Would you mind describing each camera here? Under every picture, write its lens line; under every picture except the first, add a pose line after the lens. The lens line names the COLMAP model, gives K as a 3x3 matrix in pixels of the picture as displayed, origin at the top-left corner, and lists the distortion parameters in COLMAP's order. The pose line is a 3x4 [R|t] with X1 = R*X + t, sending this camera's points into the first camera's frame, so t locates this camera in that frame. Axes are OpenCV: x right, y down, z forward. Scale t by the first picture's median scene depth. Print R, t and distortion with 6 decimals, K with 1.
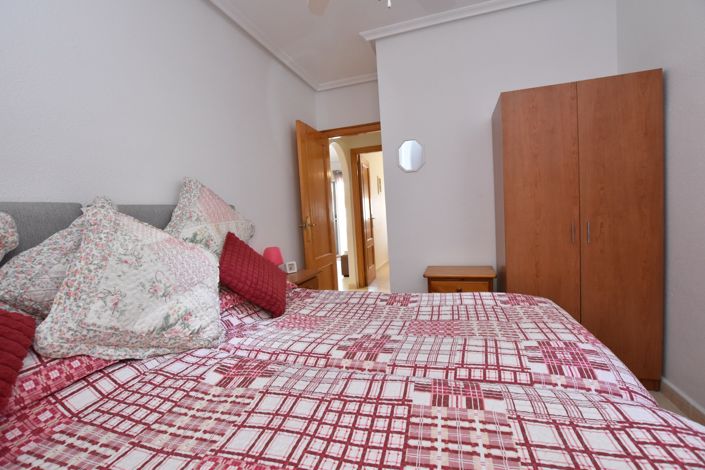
lens RADIAL K [[312.6, 0, 341.4], [0, 312.6, 234.0], [0, 0, 1]] dist [-0.012780, 0.000395]
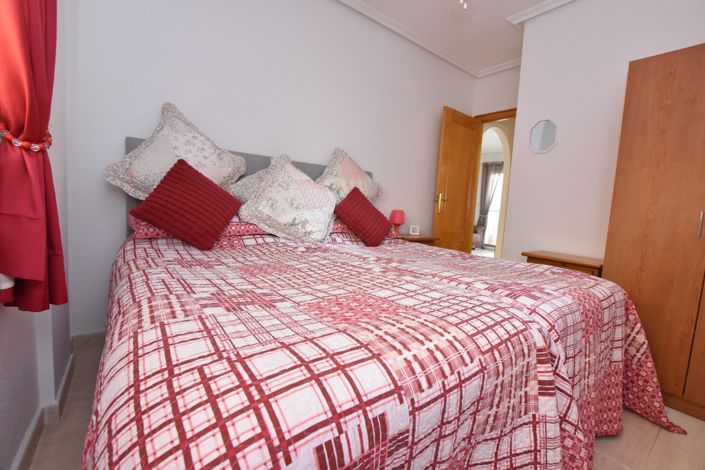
lens RADIAL K [[303.9, 0, 352.5], [0, 303.9, 235.0], [0, 0, 1]] dist [0.001496, 0.000230]
pose [[0.826244, 0.171942, -0.536429, 0.481773], [-0.152497, 0.984993, 0.080834, 0.114216], [0.542278, 0.015015, 0.840065, -0.214889]]
